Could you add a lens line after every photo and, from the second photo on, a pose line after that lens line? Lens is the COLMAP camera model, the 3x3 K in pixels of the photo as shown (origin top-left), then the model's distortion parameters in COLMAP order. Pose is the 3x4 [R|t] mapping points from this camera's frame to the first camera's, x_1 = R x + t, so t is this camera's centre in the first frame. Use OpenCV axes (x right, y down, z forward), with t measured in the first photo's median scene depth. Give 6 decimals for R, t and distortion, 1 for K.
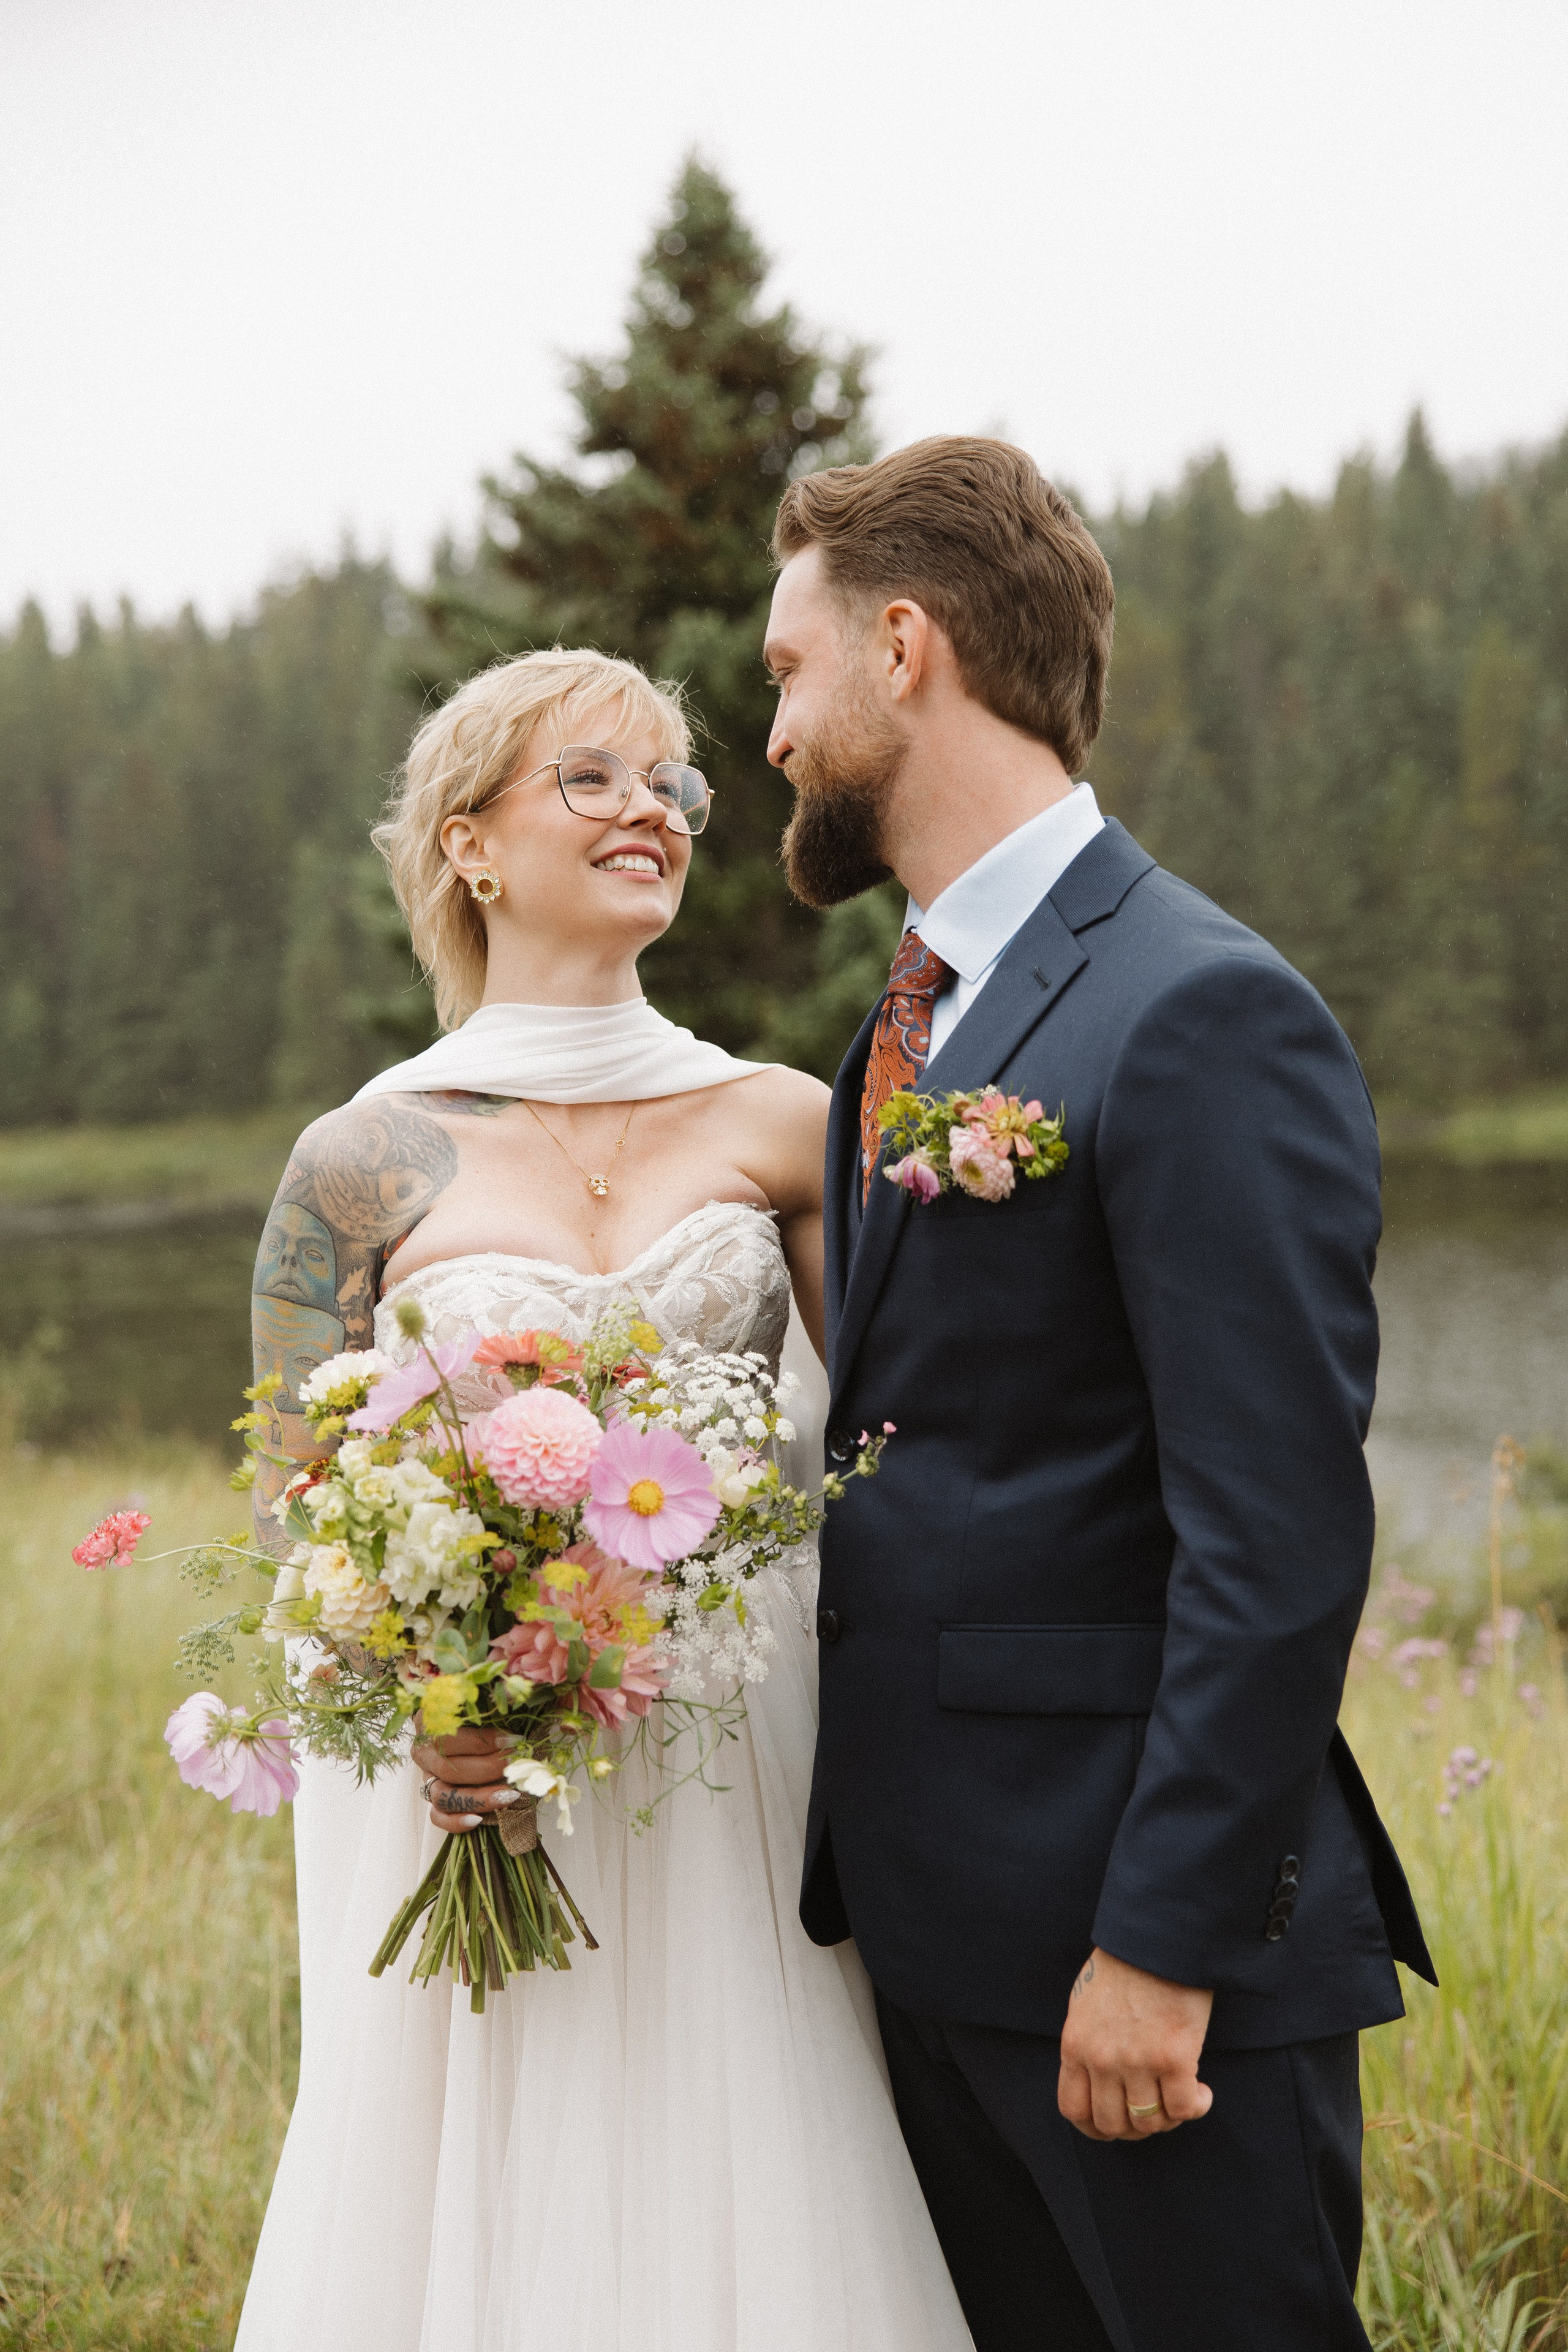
lens RADIAL K [[3612.5, 0, 784.0], [0, 3612.5, 1176.0], [0, 0, 1]] dist [0.026157, 0.033513]
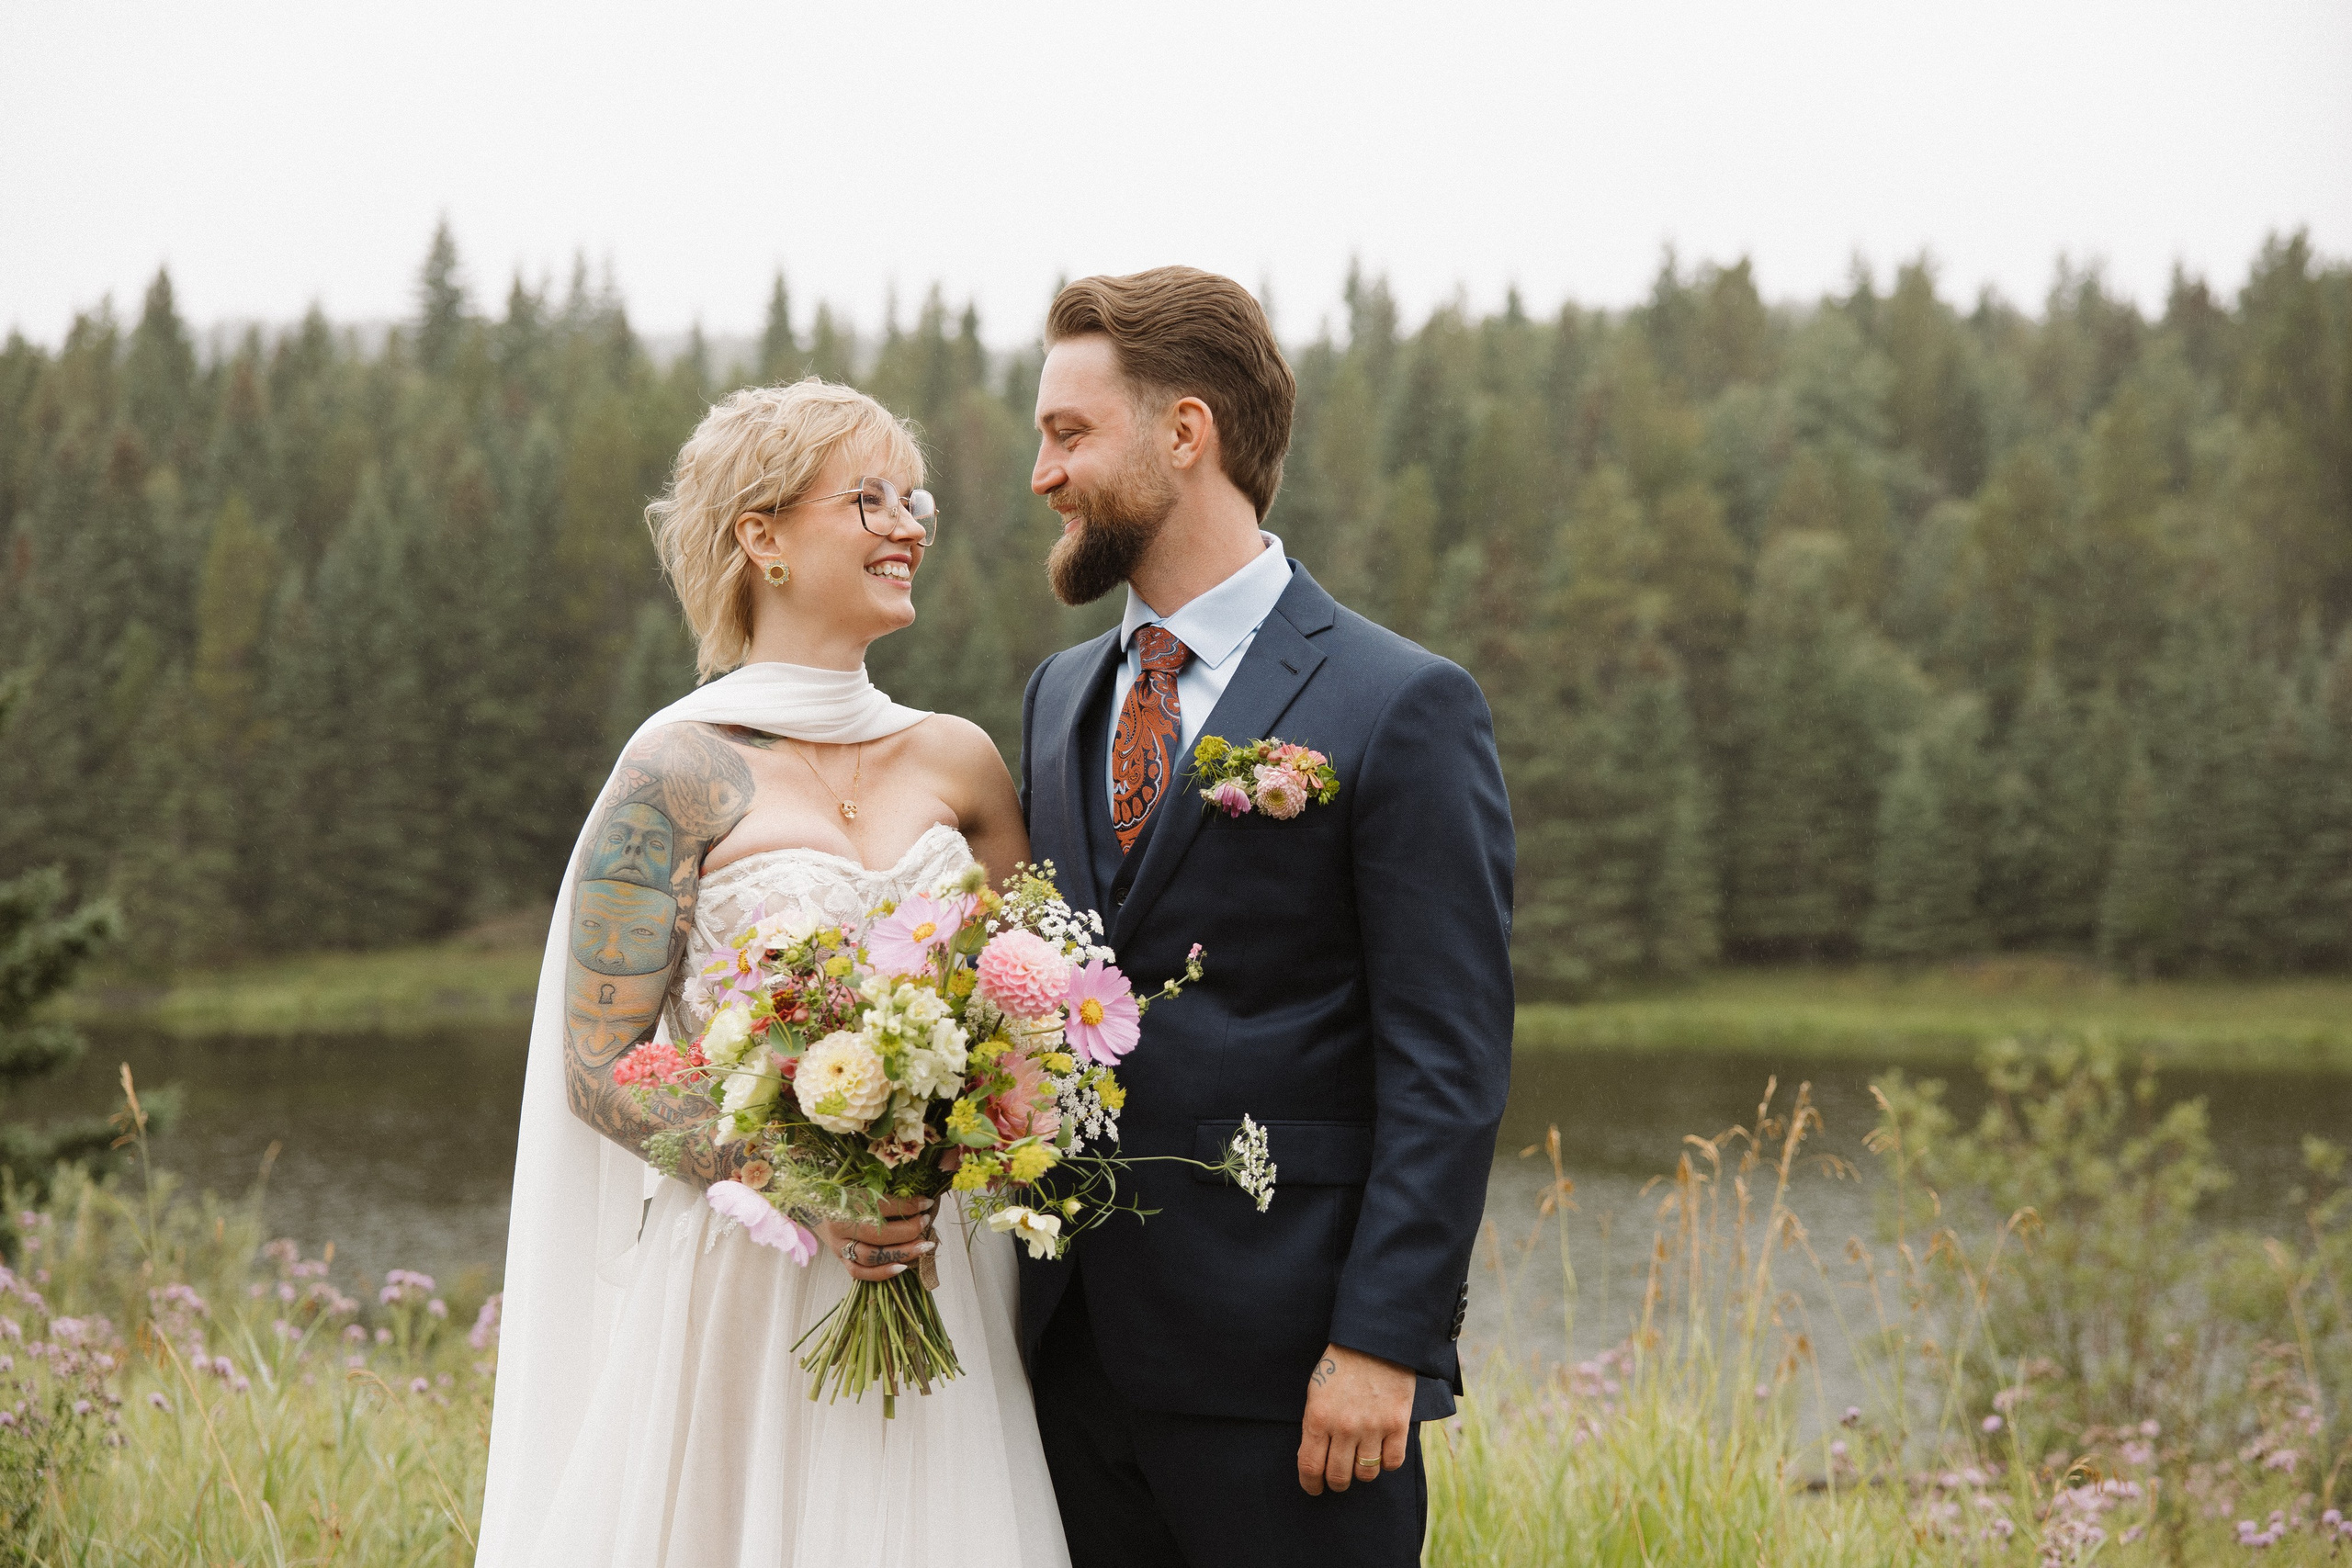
lens RADIAL K [[3612.1, 0, 1176.0], [0, 3612.1, 784.0], [0, 0, 1]] dist [0.026157, 0.033513]
pose [[0.895045, 0.080307, 0.438685, -0.530959], [-0.046448, 0.995090, -0.087397, 0.105066], [-0.443550, 0.057848, 0.894381, -0.216343]]
